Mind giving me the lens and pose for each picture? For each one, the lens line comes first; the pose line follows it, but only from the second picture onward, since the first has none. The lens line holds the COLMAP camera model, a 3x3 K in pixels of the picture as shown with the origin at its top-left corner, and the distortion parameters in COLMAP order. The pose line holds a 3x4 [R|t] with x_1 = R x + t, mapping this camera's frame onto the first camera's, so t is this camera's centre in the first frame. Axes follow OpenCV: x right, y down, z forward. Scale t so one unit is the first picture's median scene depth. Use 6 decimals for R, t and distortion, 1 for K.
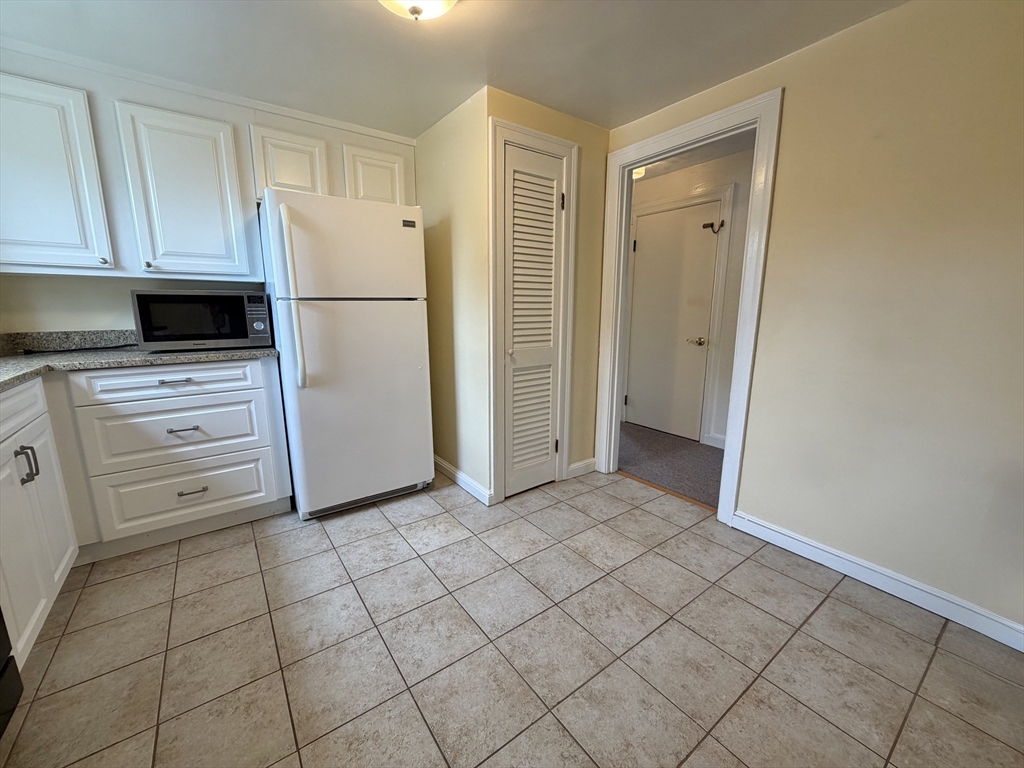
lens RADIAL K [[408.6, 0, 508.4], [0, 408.6, 383.7], [0, 0, 1]] dist [0.000719, -0.000641]
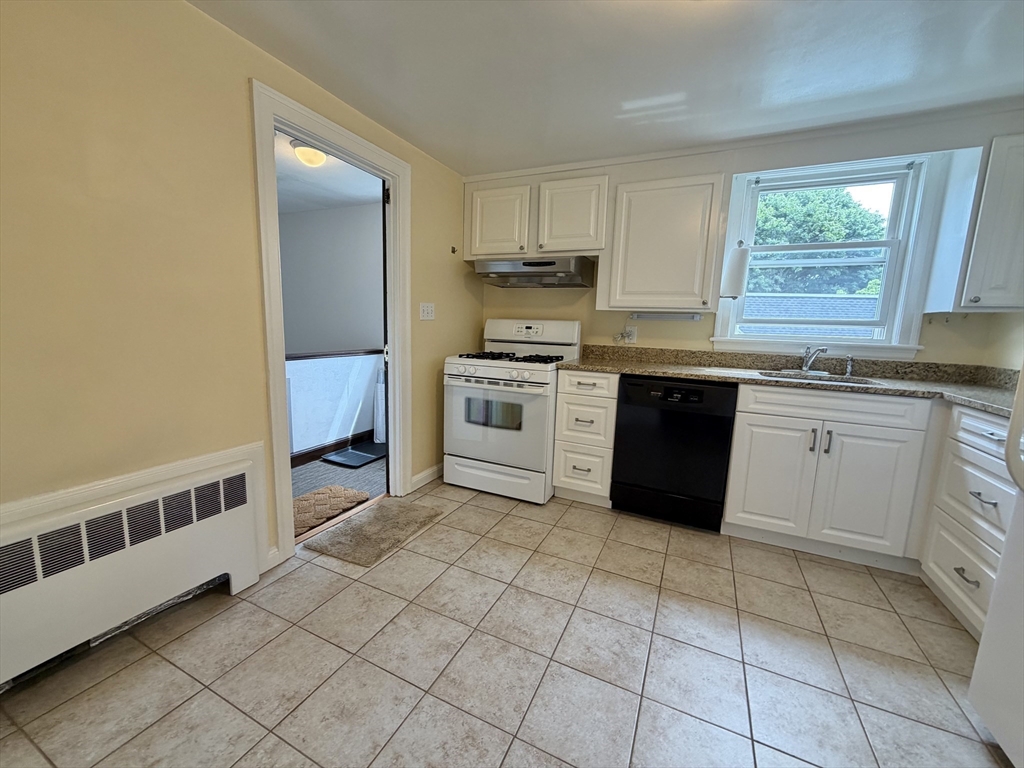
lens RADIAL K [[408.6, 0, 508.1], [0, 408.6, 382.6], [0, 0, 1]] dist [0.000719, -0.000641]
pose [[-0.877623, 0.037024, -0.477920, 0.383581], [-0.124507, 0.945187, 0.301859, -0.227111], [0.462900, 0.324423, -0.824908, 1.183741]]
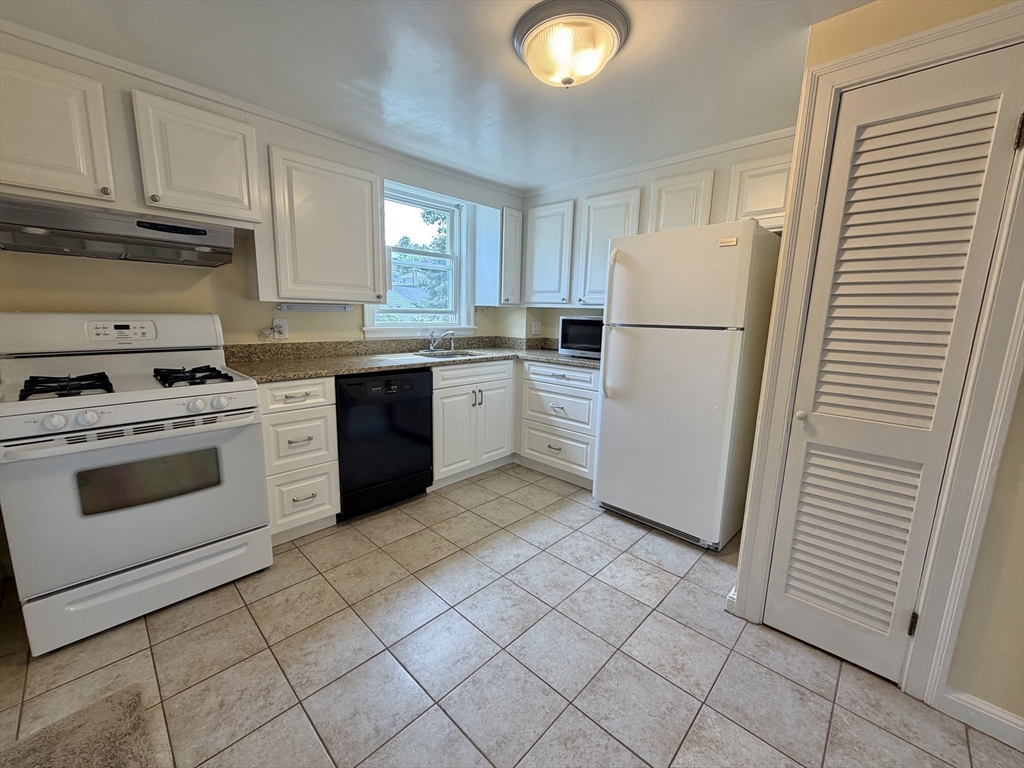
lens RADIAL K [[408.6, 0, 508.7], [0, 408.6, 383.6], [0, 0, 1]] dist [0.000719, -0.000641]
pose [[0.176567, 0.171571, -0.969220, 0.668680], [-0.207591, 0.969033, 0.133720, -0.143542], [0.962149, 0.177591, 0.206716, 0.507979]]
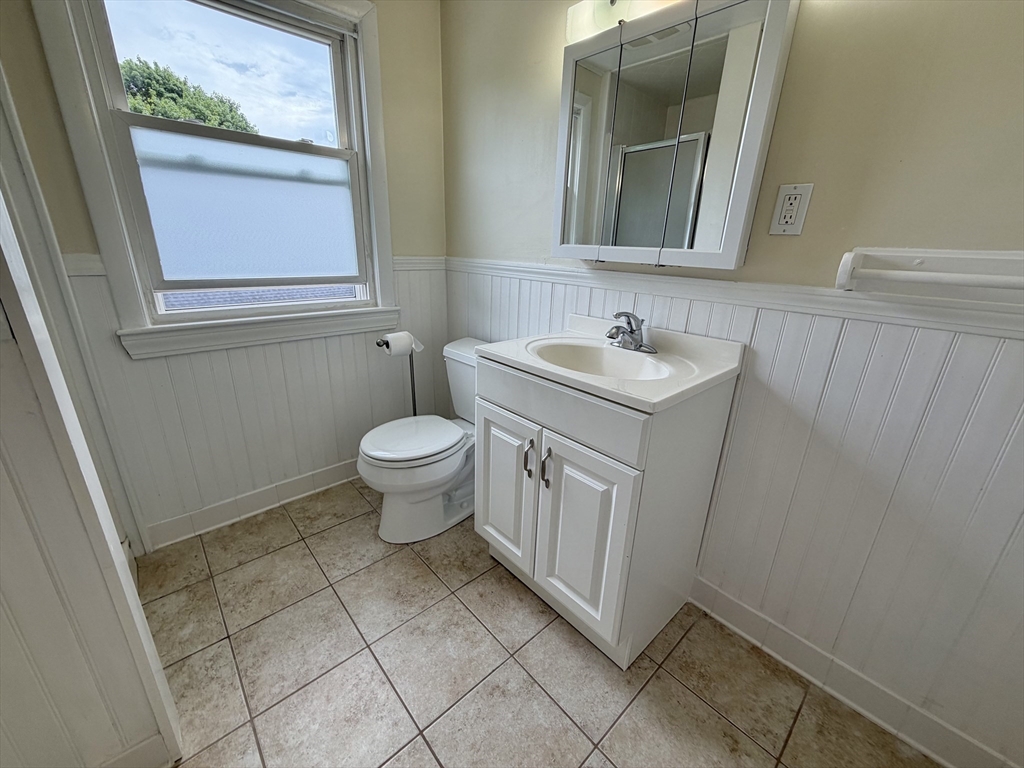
lens RADIAL K [[408.6, 0, 511.0], [0, 408.6, 383.3], [0, 0, 1]] dist [0.000719, -0.000641]
pose [[0.109344, 0.324591, -0.939513, -0.306910], [-0.211075, 0.931207, 0.297156, -0.285428], [0.971335, 0.165816, 0.170335, 0.810171]]
